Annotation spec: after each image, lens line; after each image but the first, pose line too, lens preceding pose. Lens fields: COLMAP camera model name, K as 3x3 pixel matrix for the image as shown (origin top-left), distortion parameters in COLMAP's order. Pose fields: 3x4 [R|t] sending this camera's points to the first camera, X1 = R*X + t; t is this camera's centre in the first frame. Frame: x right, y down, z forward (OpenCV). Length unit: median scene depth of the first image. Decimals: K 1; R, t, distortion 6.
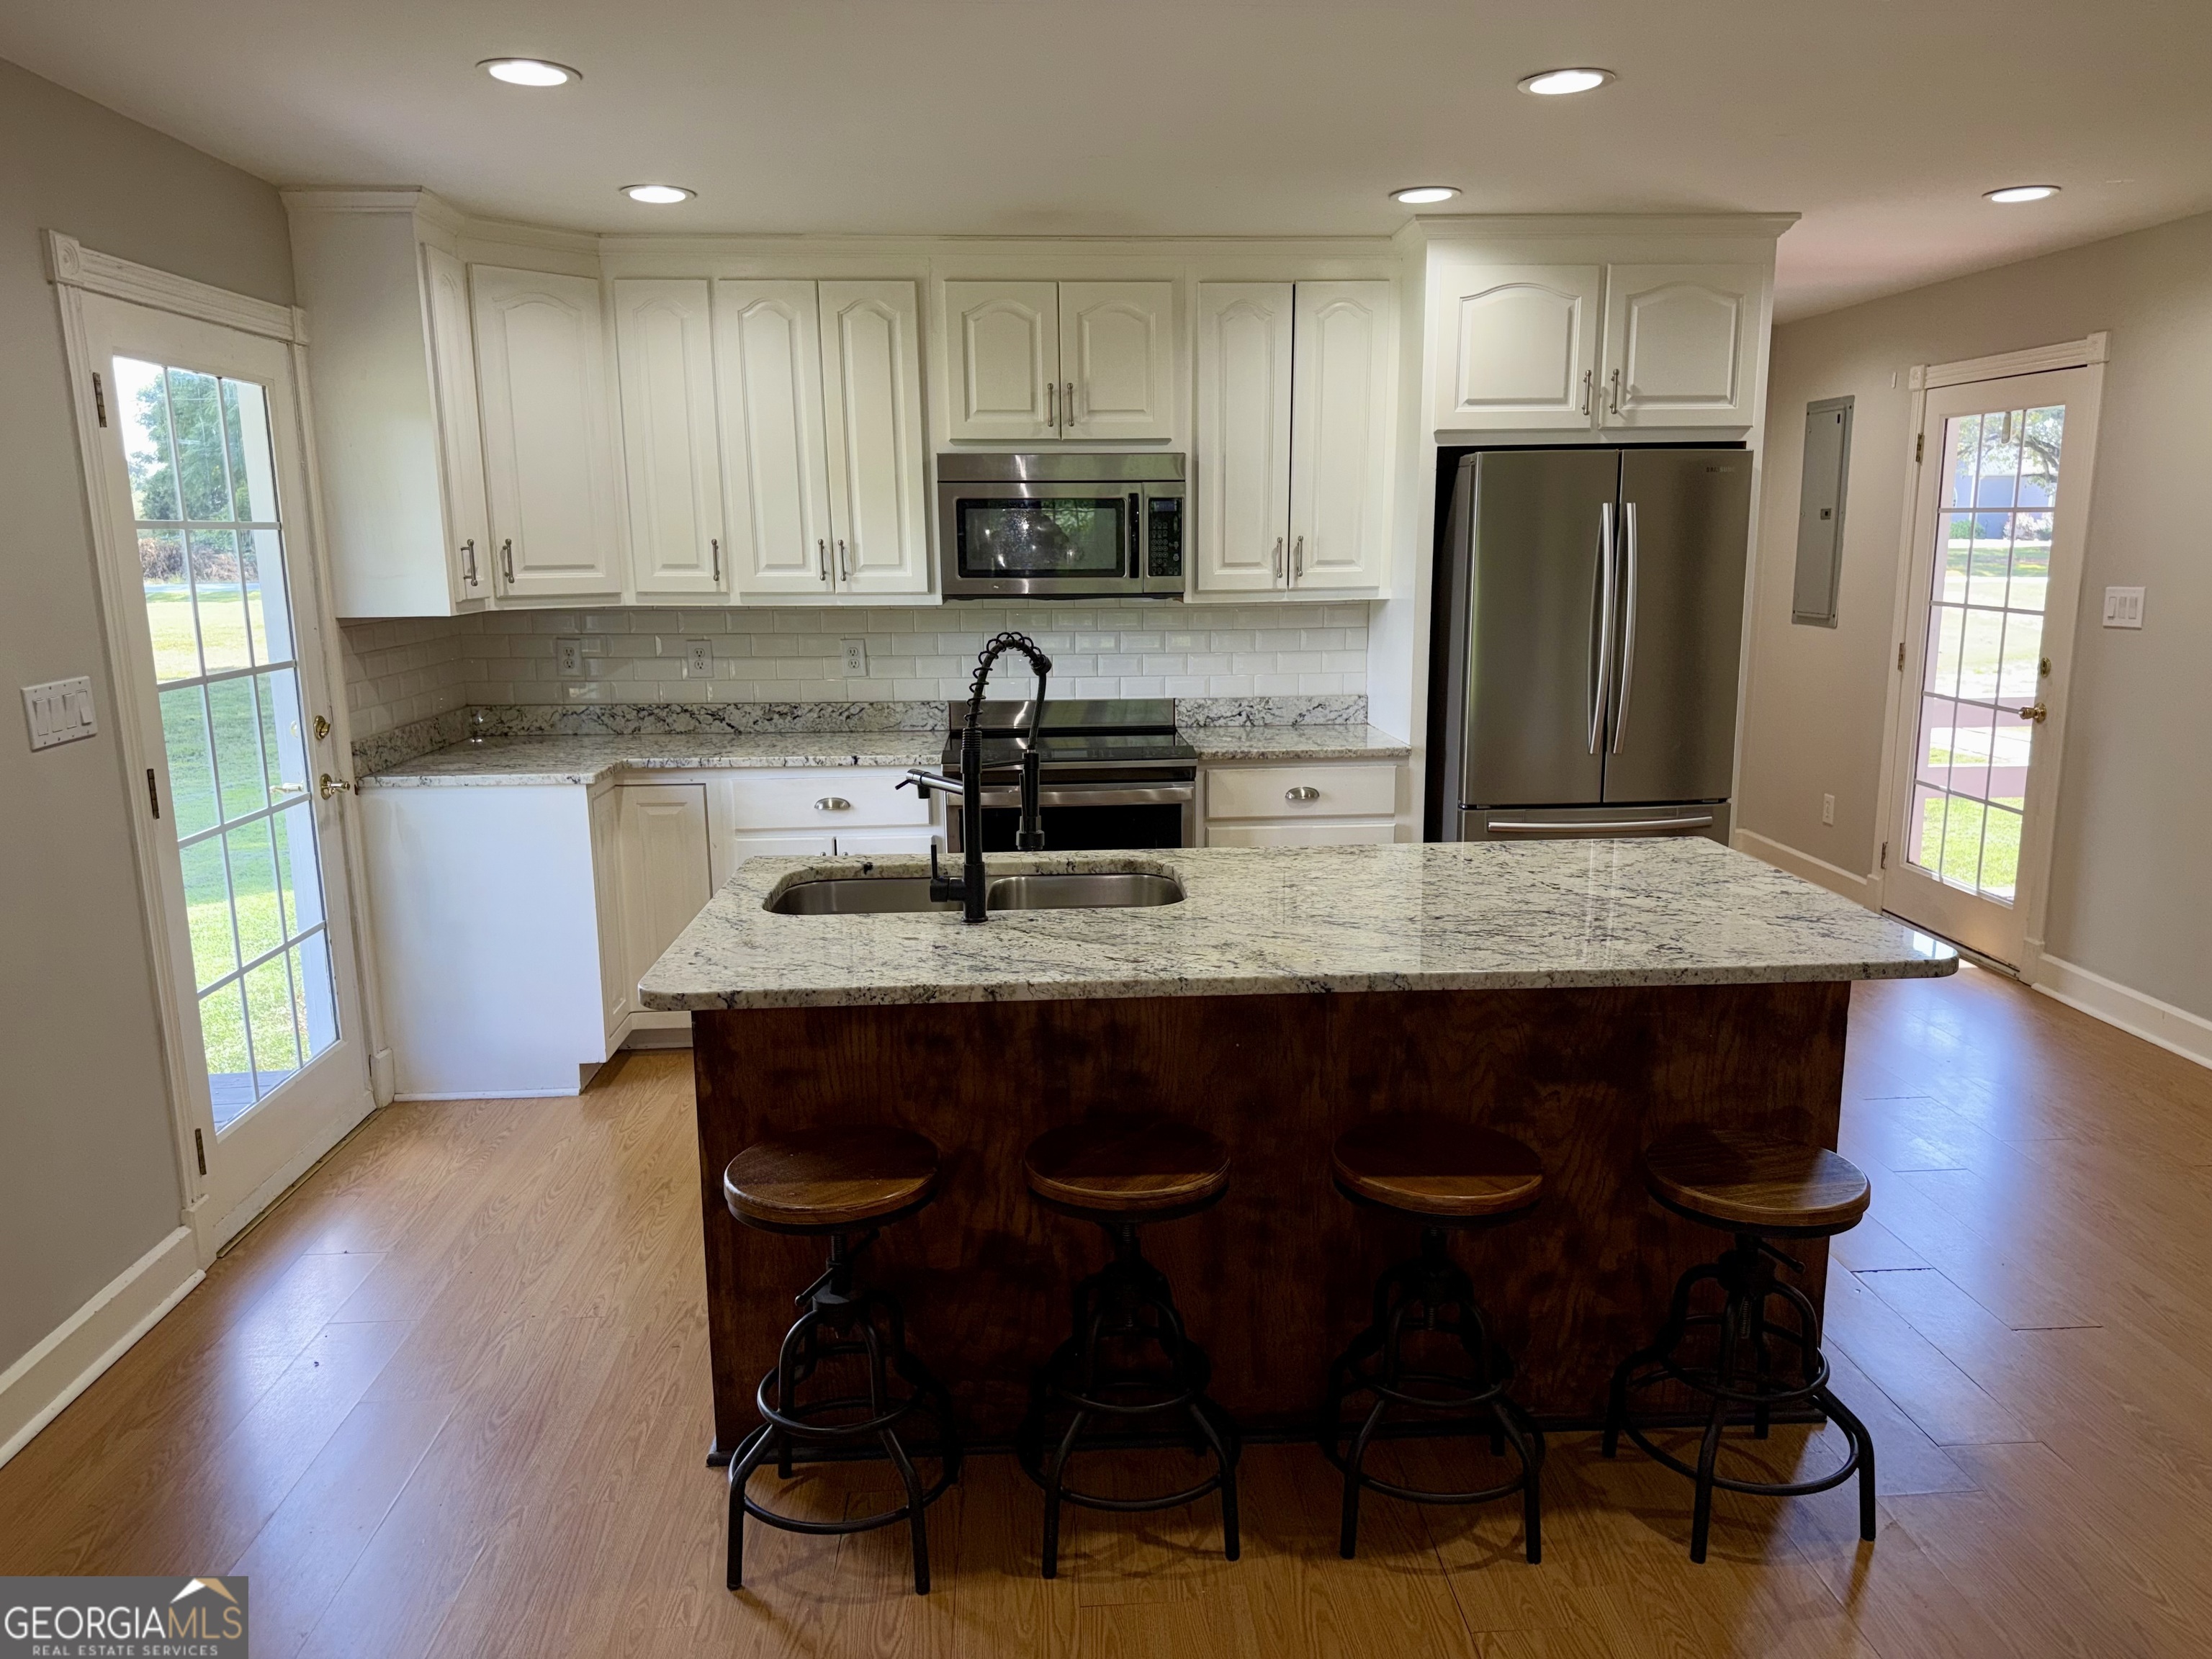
lens RADIAL K [[1584.6, 0, 1121.9], [0, 1584.6, 882.7], [0, 0, 1]] dist [0.079255, -0.082282]
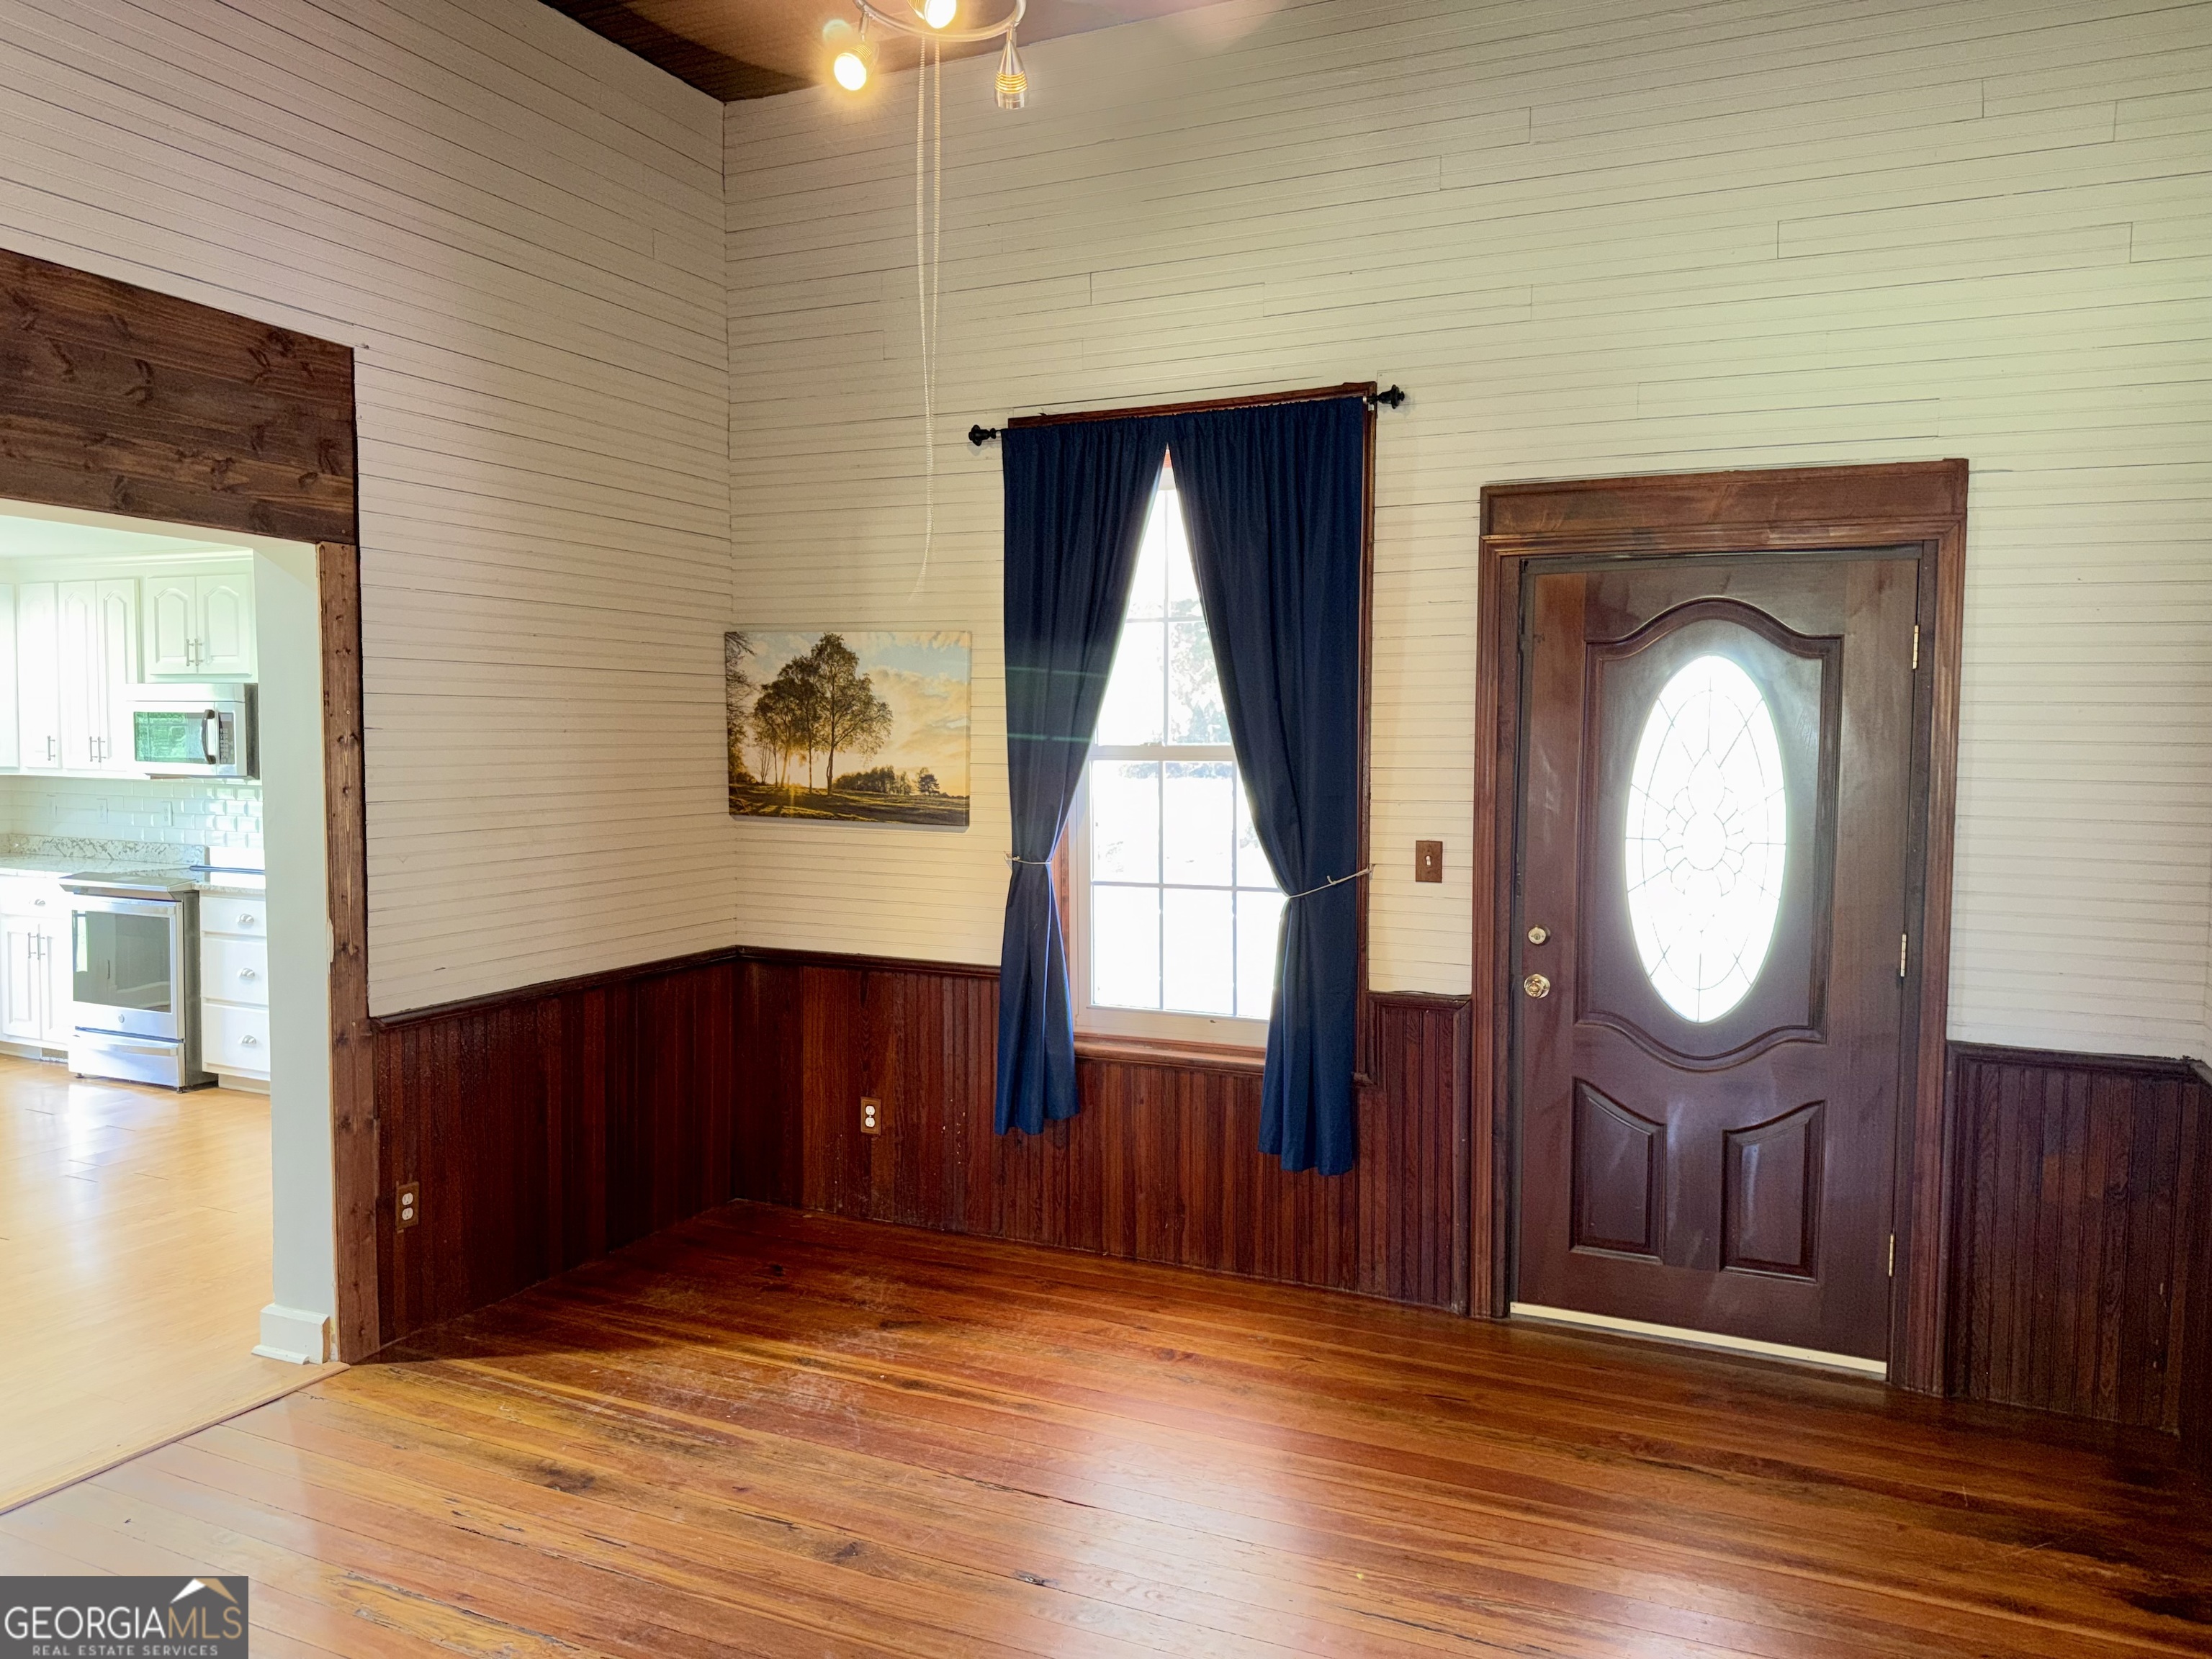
lens RADIAL K [[1584.6, 0, 1091.3], [0, 1584.6, 814.8], [0, 0, 1]] dist [0.079255, -0.082282]
pose [[0.864545, 0.040841, -0.500892, 1.482338], [-0.119181, 0.984922, -0.125400, -0.059431], [0.488218, 0.168111, 0.856377, 0.137476]]
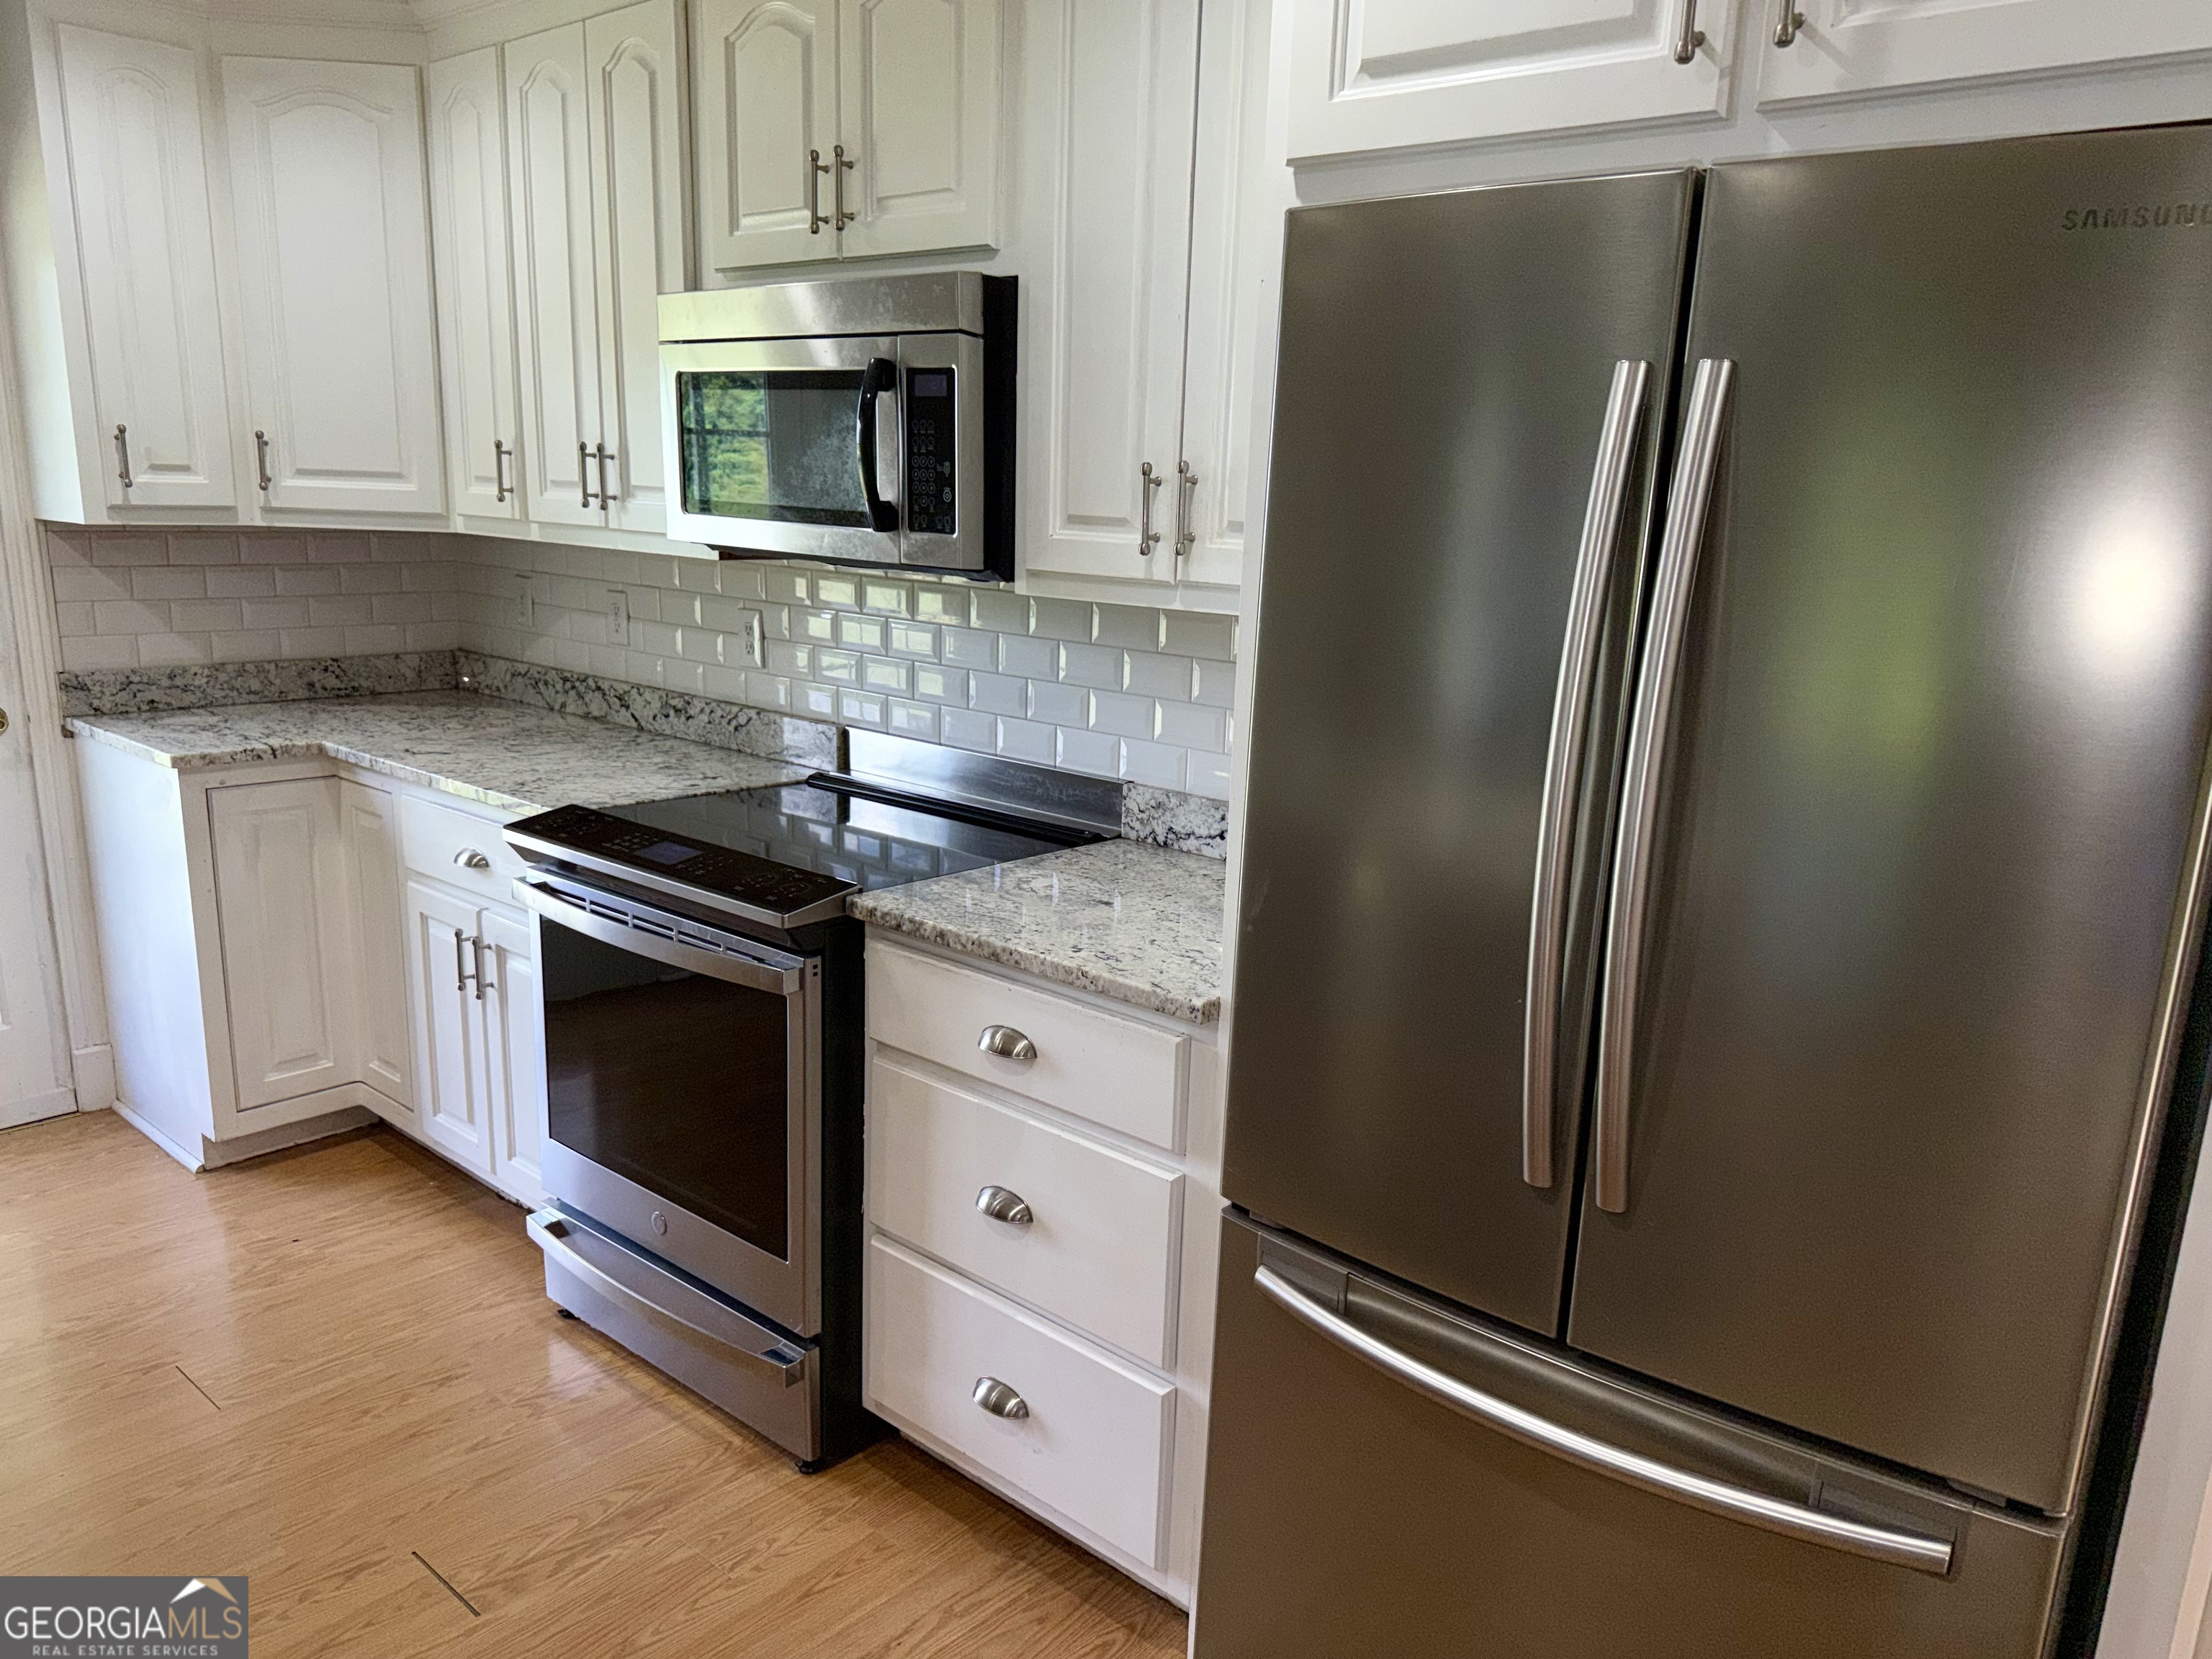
lens RADIAL K [[1584.6, 0, 1116.5], [0, 1584.6, 876.8], [0, 0, 1]] dist [0.079255, -0.082282]
pose [[0.699624, 0.203174, -0.685016, 0.434882], [-0.187083, 0.977362, 0.098811, -0.152786], [0.689584, 0.059024, 0.721796, 0.709209]]
